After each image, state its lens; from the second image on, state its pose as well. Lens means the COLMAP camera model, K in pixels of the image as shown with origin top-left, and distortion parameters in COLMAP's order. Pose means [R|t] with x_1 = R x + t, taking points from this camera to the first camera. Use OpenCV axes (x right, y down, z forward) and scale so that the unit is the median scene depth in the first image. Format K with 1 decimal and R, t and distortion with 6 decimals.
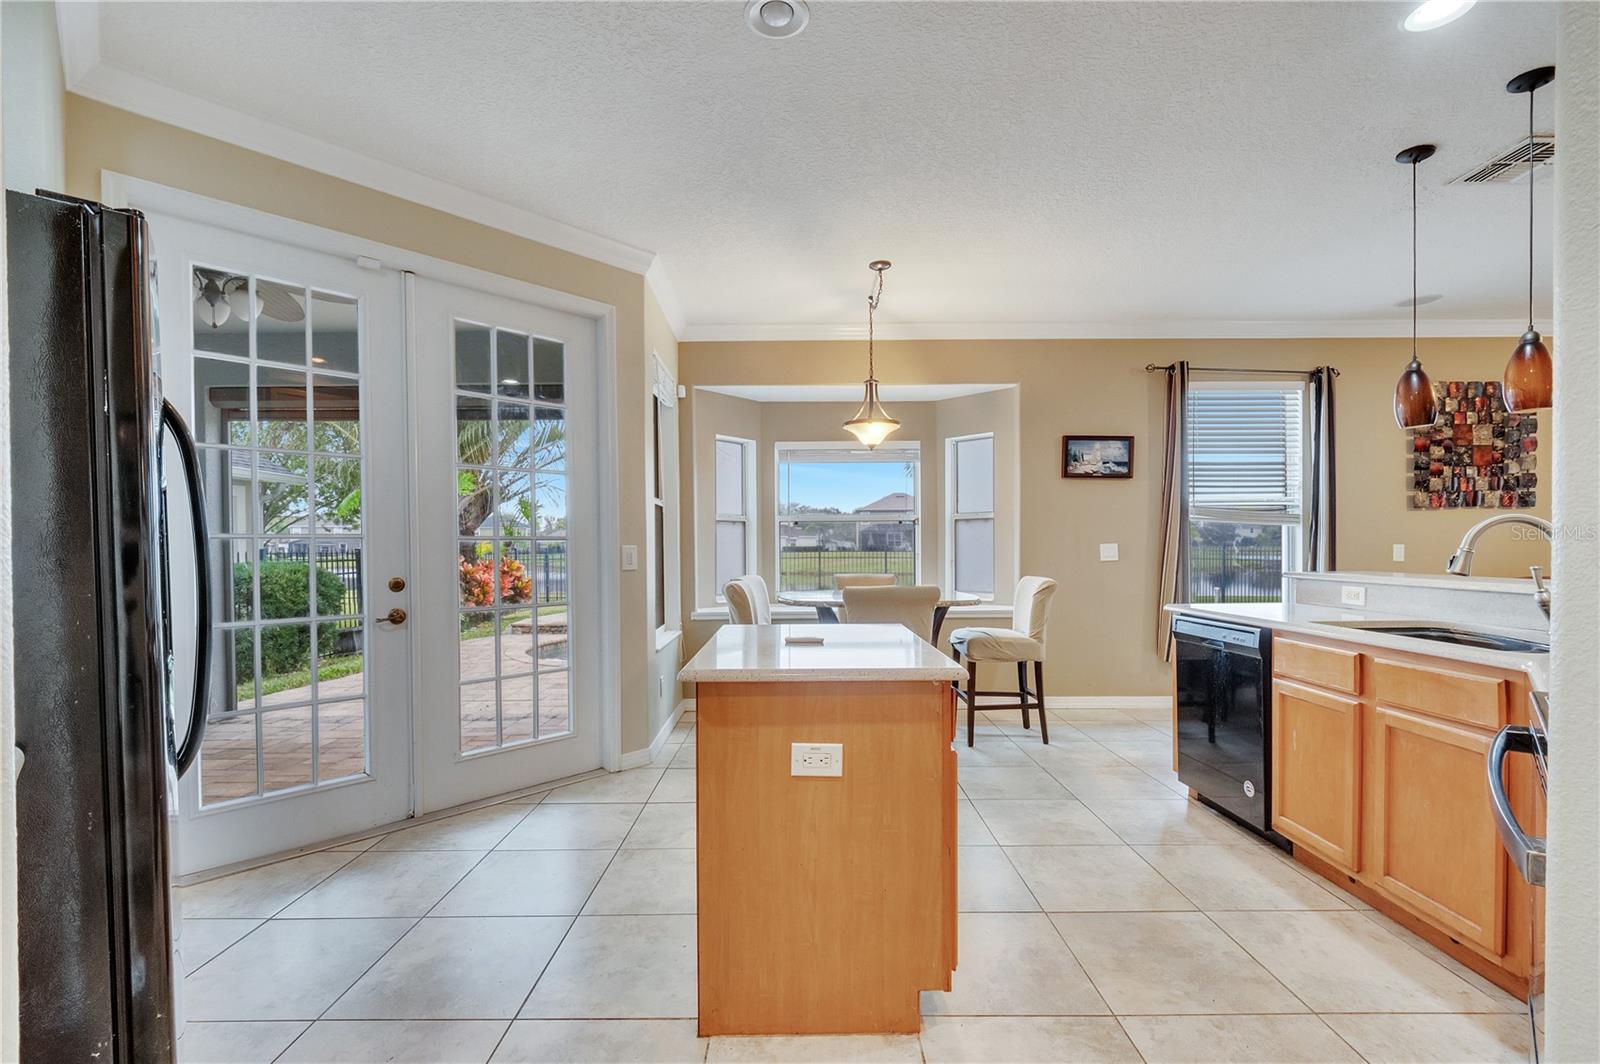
lens RADIAL K [[696.2, 0, 796.9], [0, 696.2, 554.4], [0, 0, 1]] dist [0.003269, -0.004421]
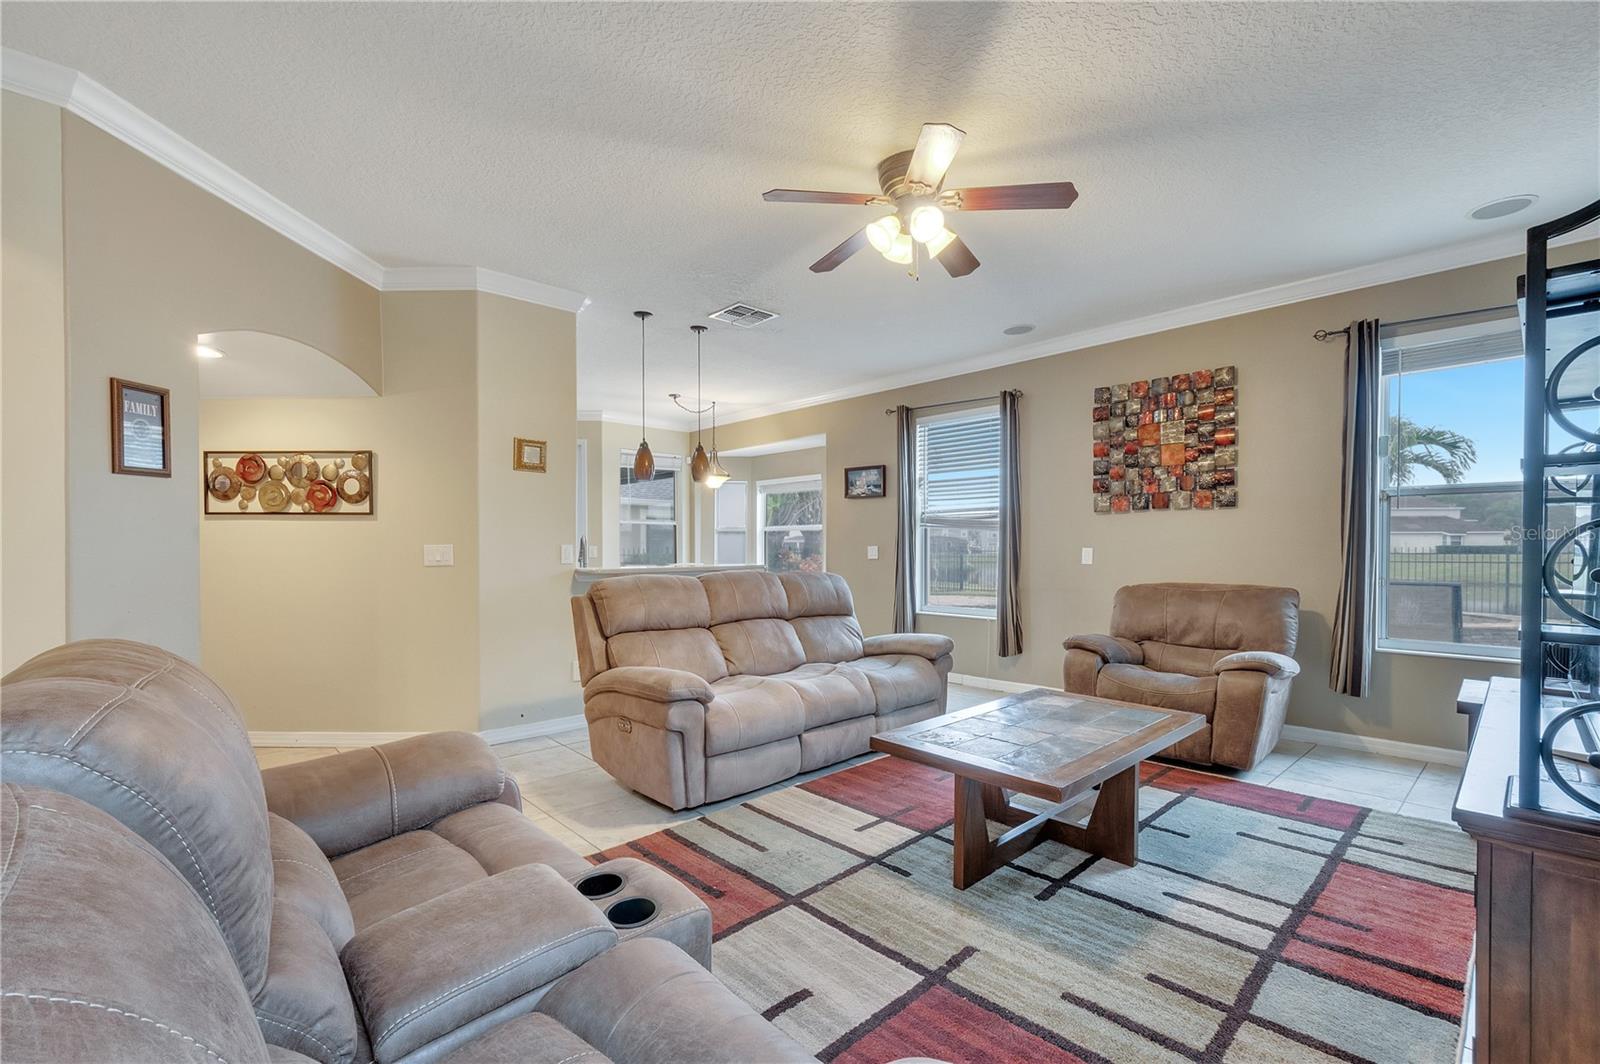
lens RADIAL K [[696.2, 0, 796.9], [0, 696.2, 554.4], [0, 0, 1]] dist [0.003269, -0.004421]
pose [[0.680737, 0.012871, -0.732415, 1.333837], [-0.011123, 0.999912, 0.007233, -0.007781], [0.732443, 0.003224, 0.680820, -0.016253]]
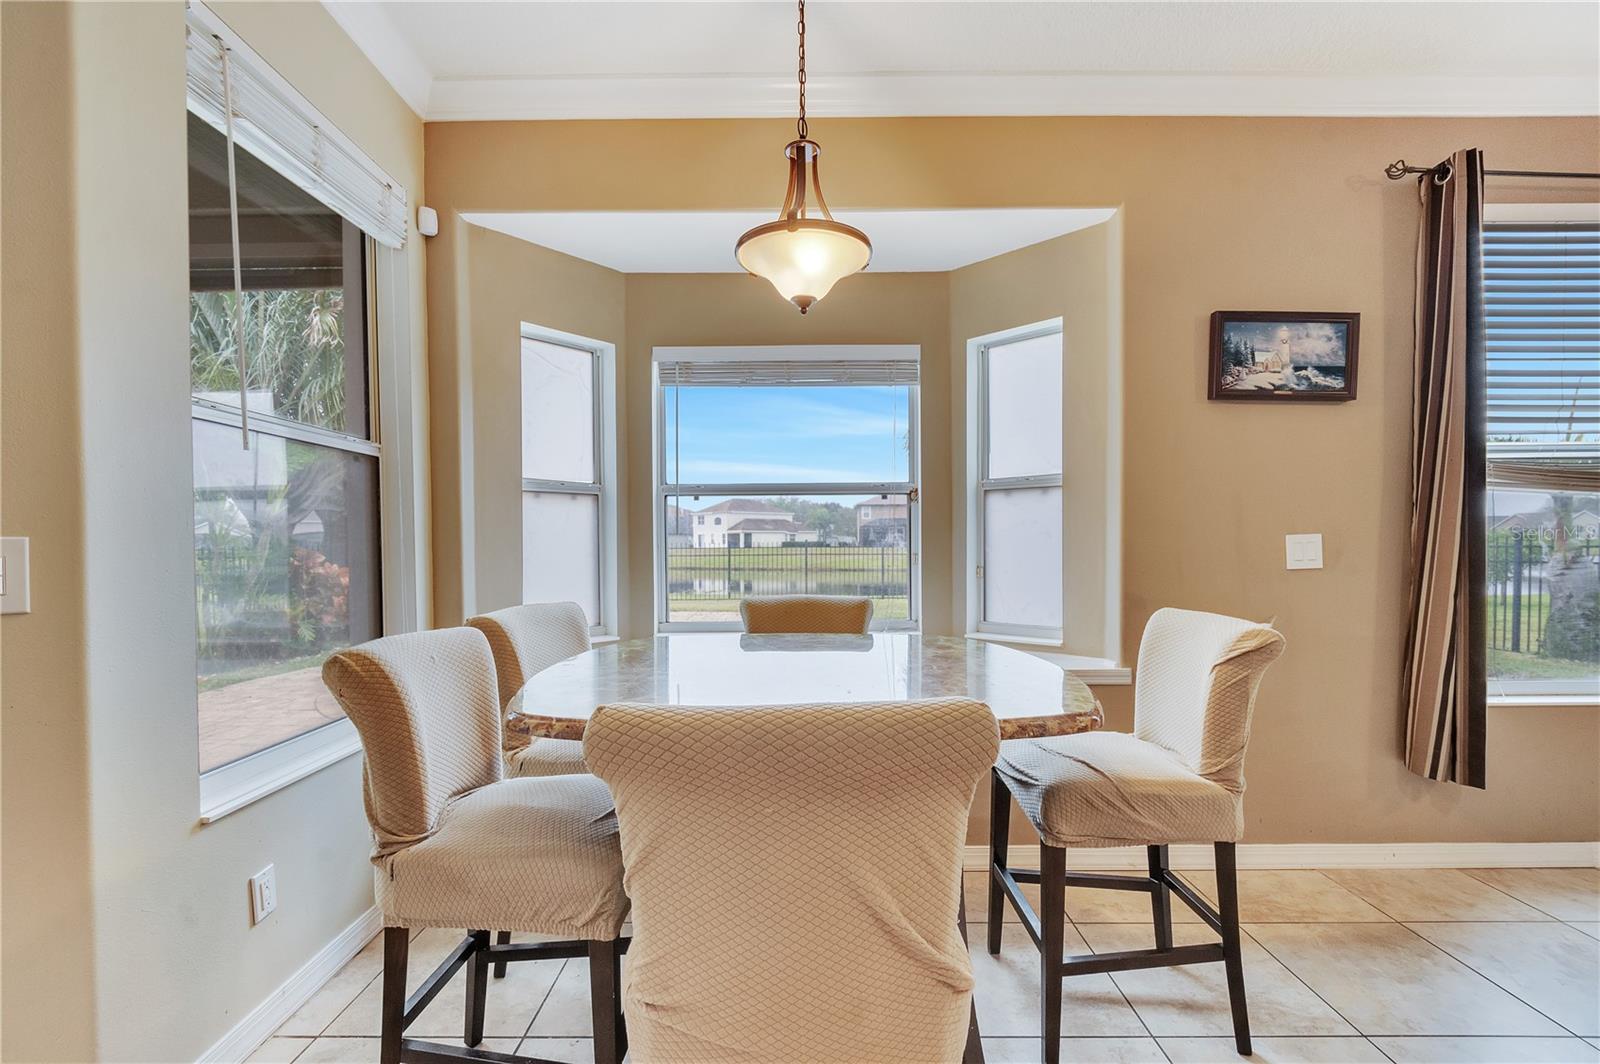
lens RADIAL K [[696.2, 0, 796.9], [0, 696.2, 554.4], [0, 0, 1]] dist [0.003269, -0.004421]
pose [[0.999994, -0.000300, -0.003484, 0.092300], [0.000323, 0.999978, 0.006639, -0.004402], [0.003482, -0.006640, 0.999972, 0.509272]]
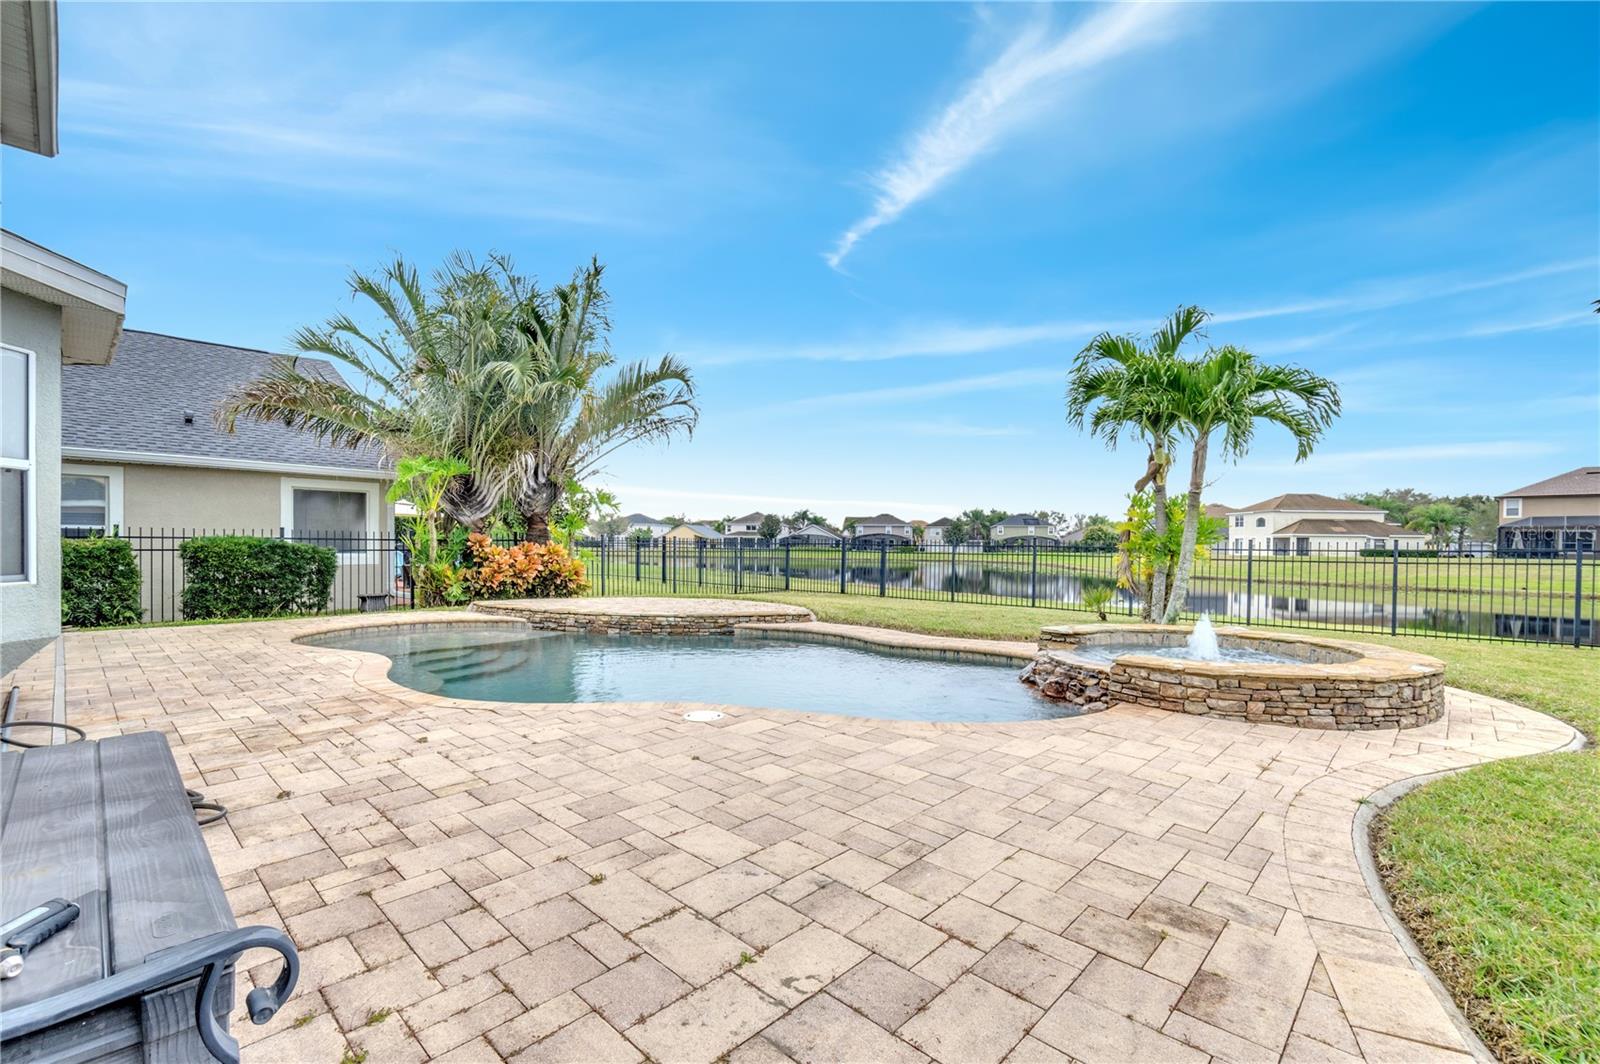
lens RADIAL K [[696.2, 0, 796.9], [0, 696.2, 554.4], [0, 0, 1]] dist [0.003269, -0.004421]
pose [[0.720222, 0.024032, -0.693328, 1.387558], [-0.023176, 0.999675, 0.010577, 0.007657], [0.693357, 0.008451, 0.720545, 1.160947]]
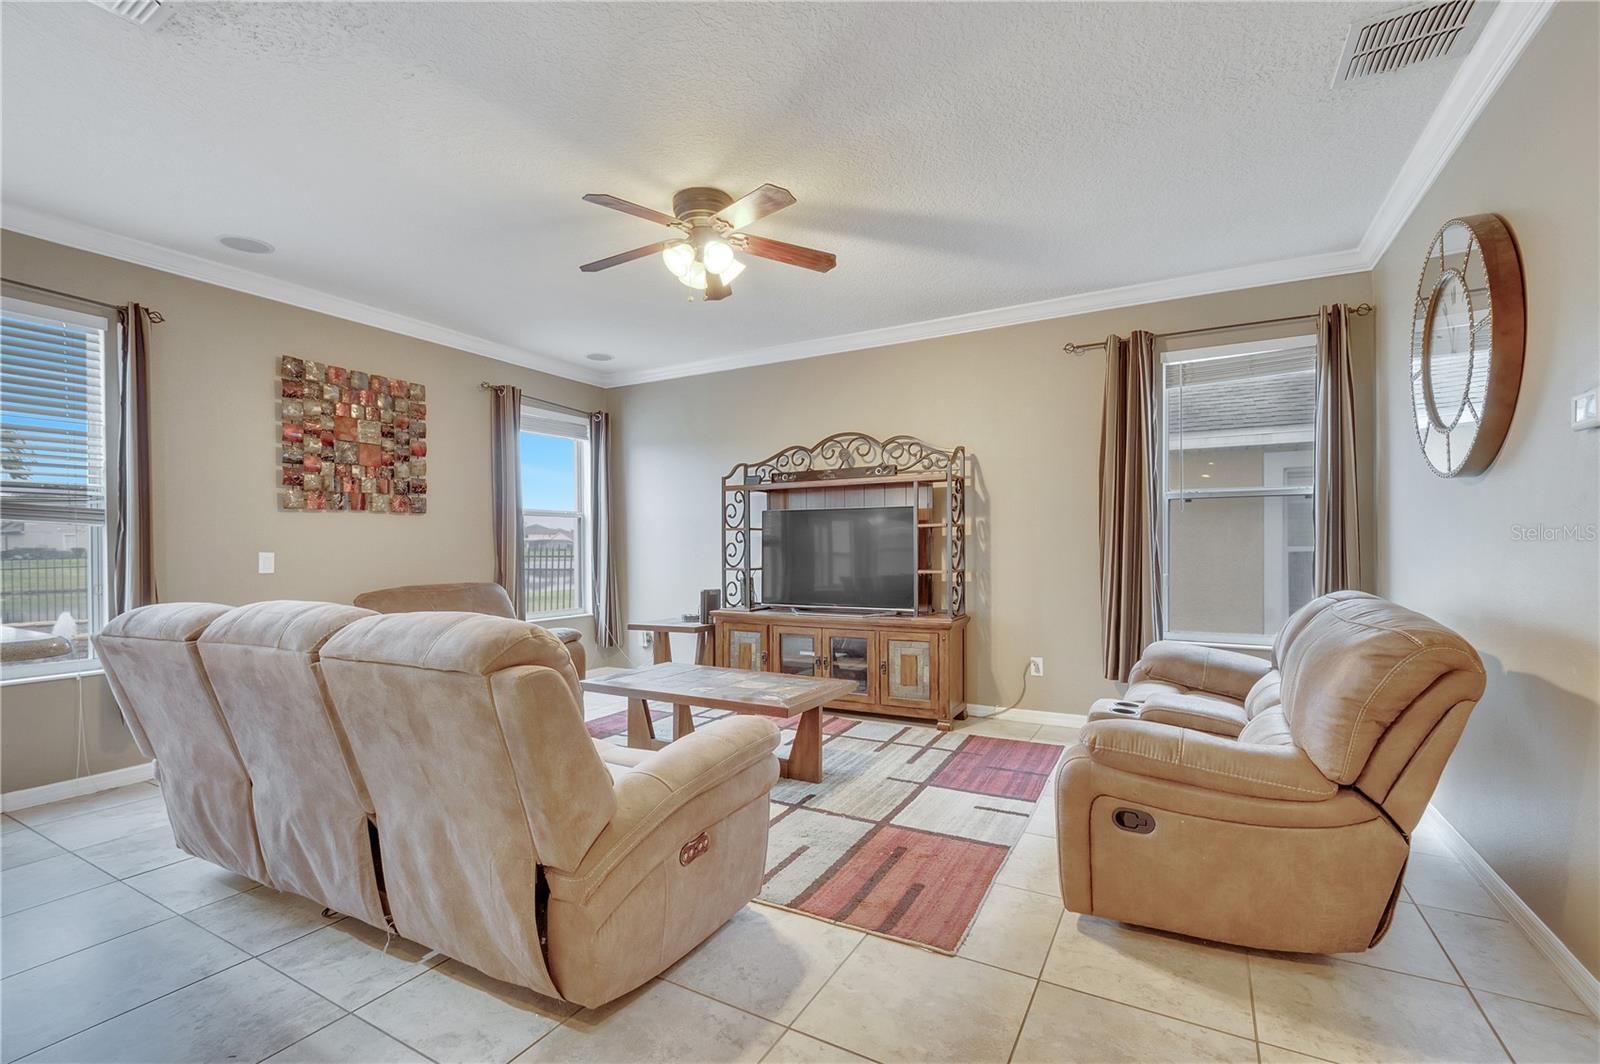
lens RADIAL K [[696.2, 0, 796.9], [0, 696.2, 554.4], [0, 0, 1]] dist [0.003269, -0.004421]
pose [[0.492256, -0.007643, 0.870417, 0.465891], [0.014534, 0.999894, 0.000560, -0.004359], [-0.870329, 0.012374, 0.492315, 0.065597]]
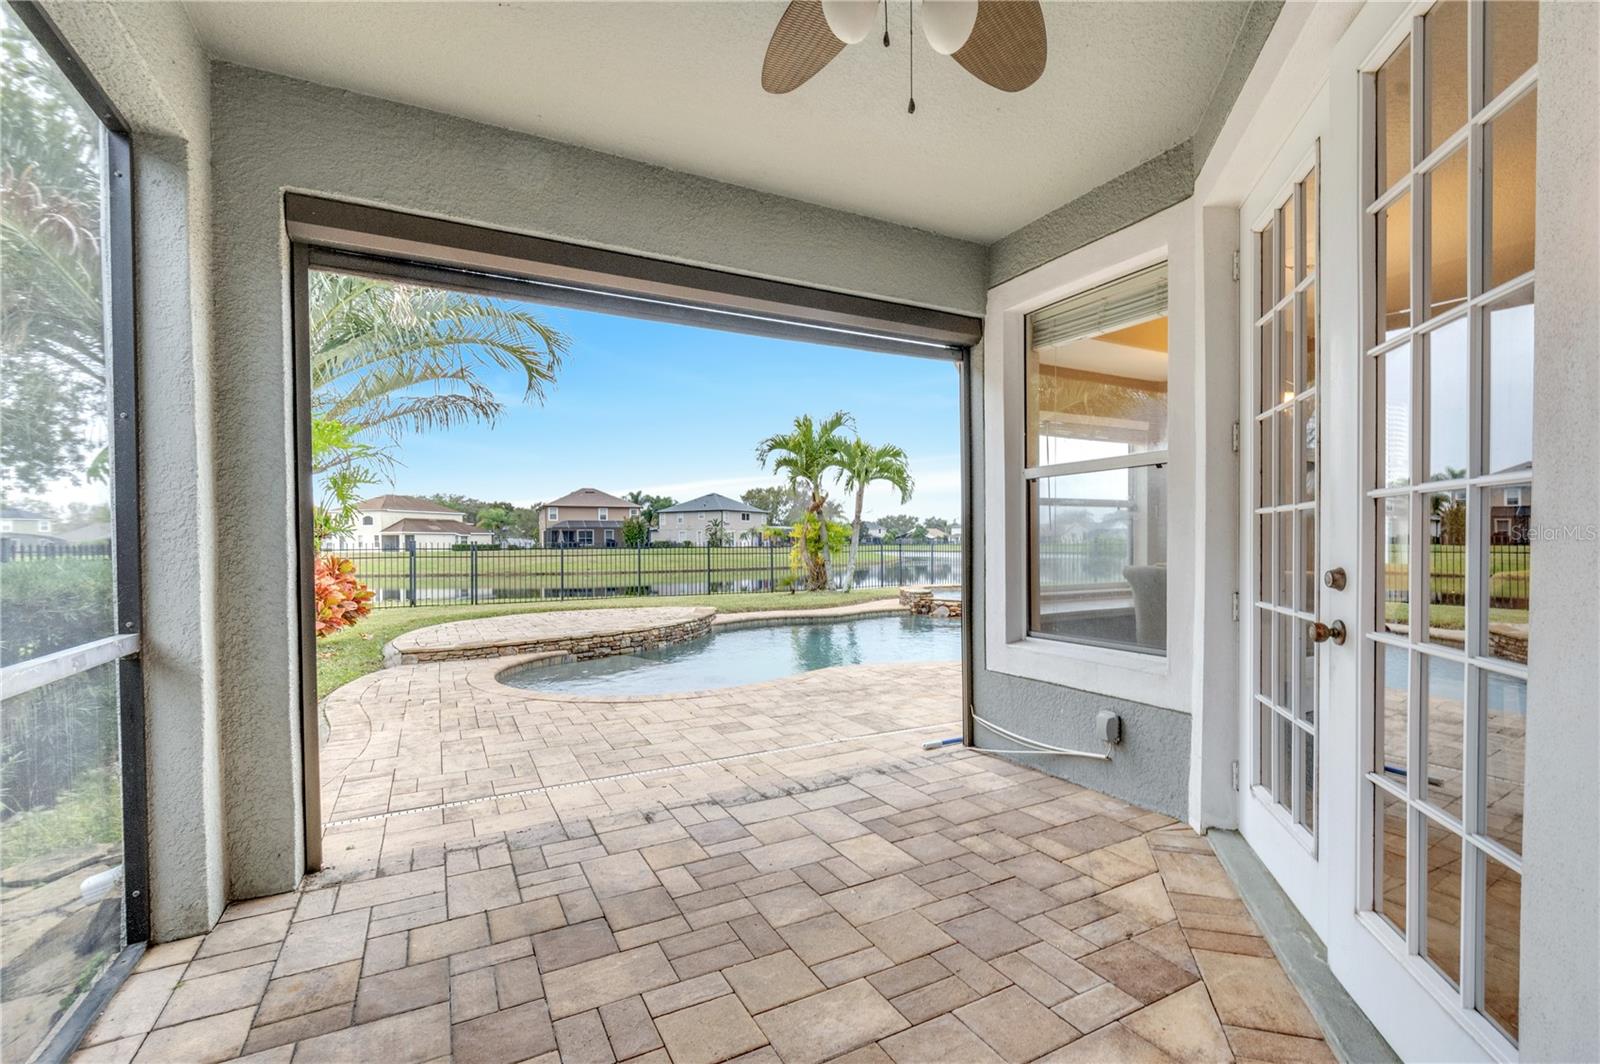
lens RADIAL K [[696.2, 0, 796.9], [0, 696.2, 554.4], [0, 0, 1]] dist [0.003269, -0.004421]
pose [[0.889796, -0.007527, 0.456297, -0.758957], [0.006405, 0.999971, 0.004004, 0.008142], [-0.456314, -0.000640, 0.889818, 0.412343]]
